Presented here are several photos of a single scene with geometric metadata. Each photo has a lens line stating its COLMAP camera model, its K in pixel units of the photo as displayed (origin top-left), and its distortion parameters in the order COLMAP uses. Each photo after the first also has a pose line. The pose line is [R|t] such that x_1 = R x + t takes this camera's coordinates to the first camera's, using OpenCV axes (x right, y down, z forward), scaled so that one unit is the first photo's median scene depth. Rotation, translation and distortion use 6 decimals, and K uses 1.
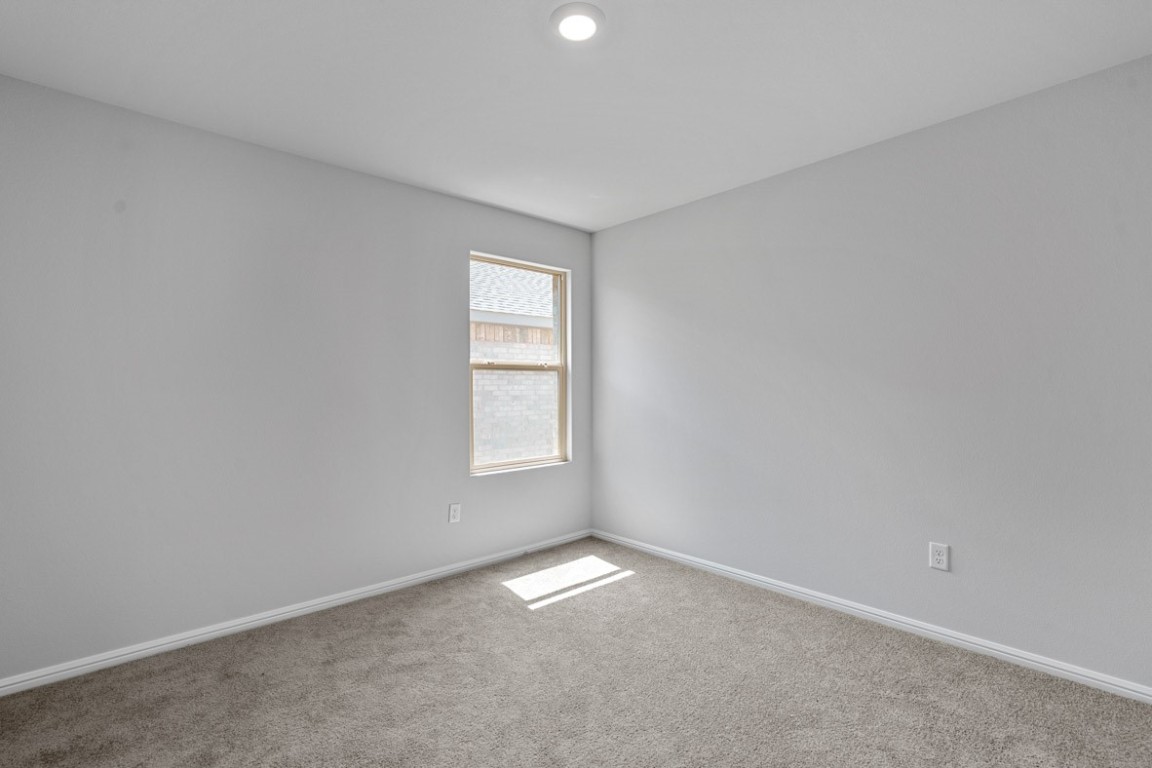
lens RADIAL K [[528.9, 0, 581.4], [0, 528.9, 384.8], [0, 0, 1]] dist [-0.003523, 0.000008]
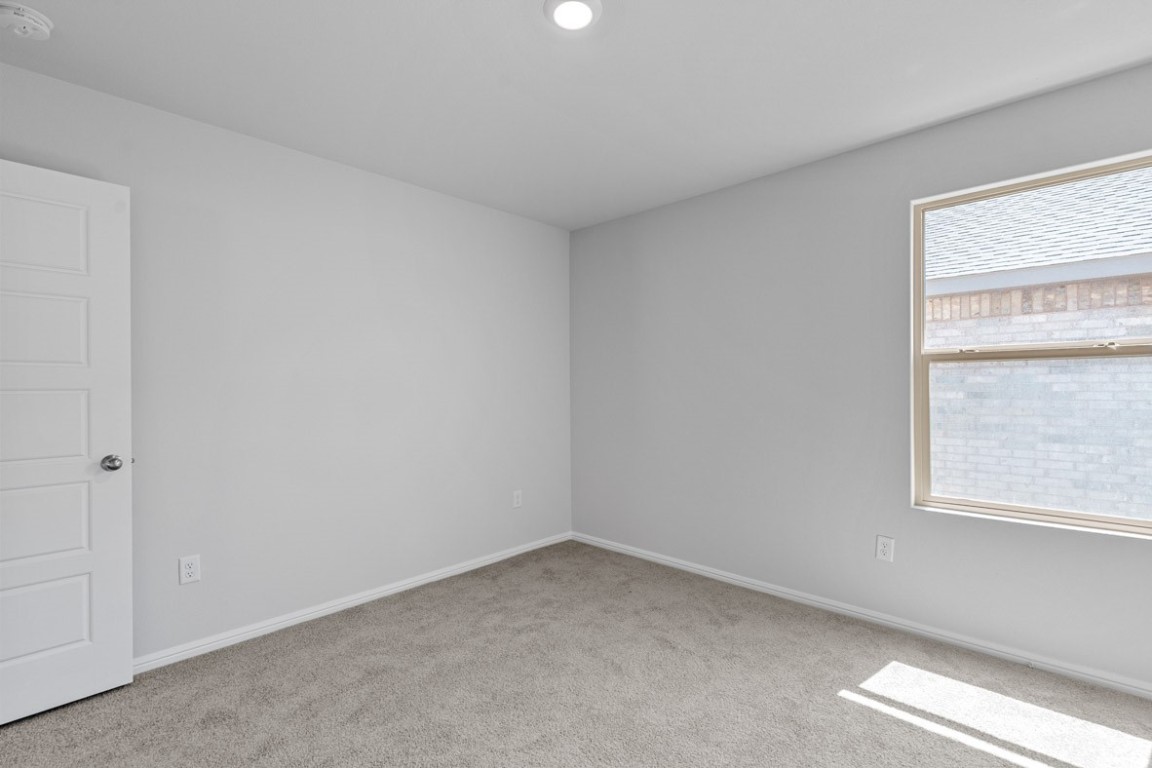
lens RADIAL K [[528.9, 0, 584.6], [0, 528.9, 385.5], [0, 0, 1]] dist [-0.003523, 0.000008]
pose [[0.062769, 0.001977, -0.998026, 0.513561], [0.004994, 0.999985, 0.002295, -0.001660], [0.998016, -0.005128, 0.062758, 0.517461]]
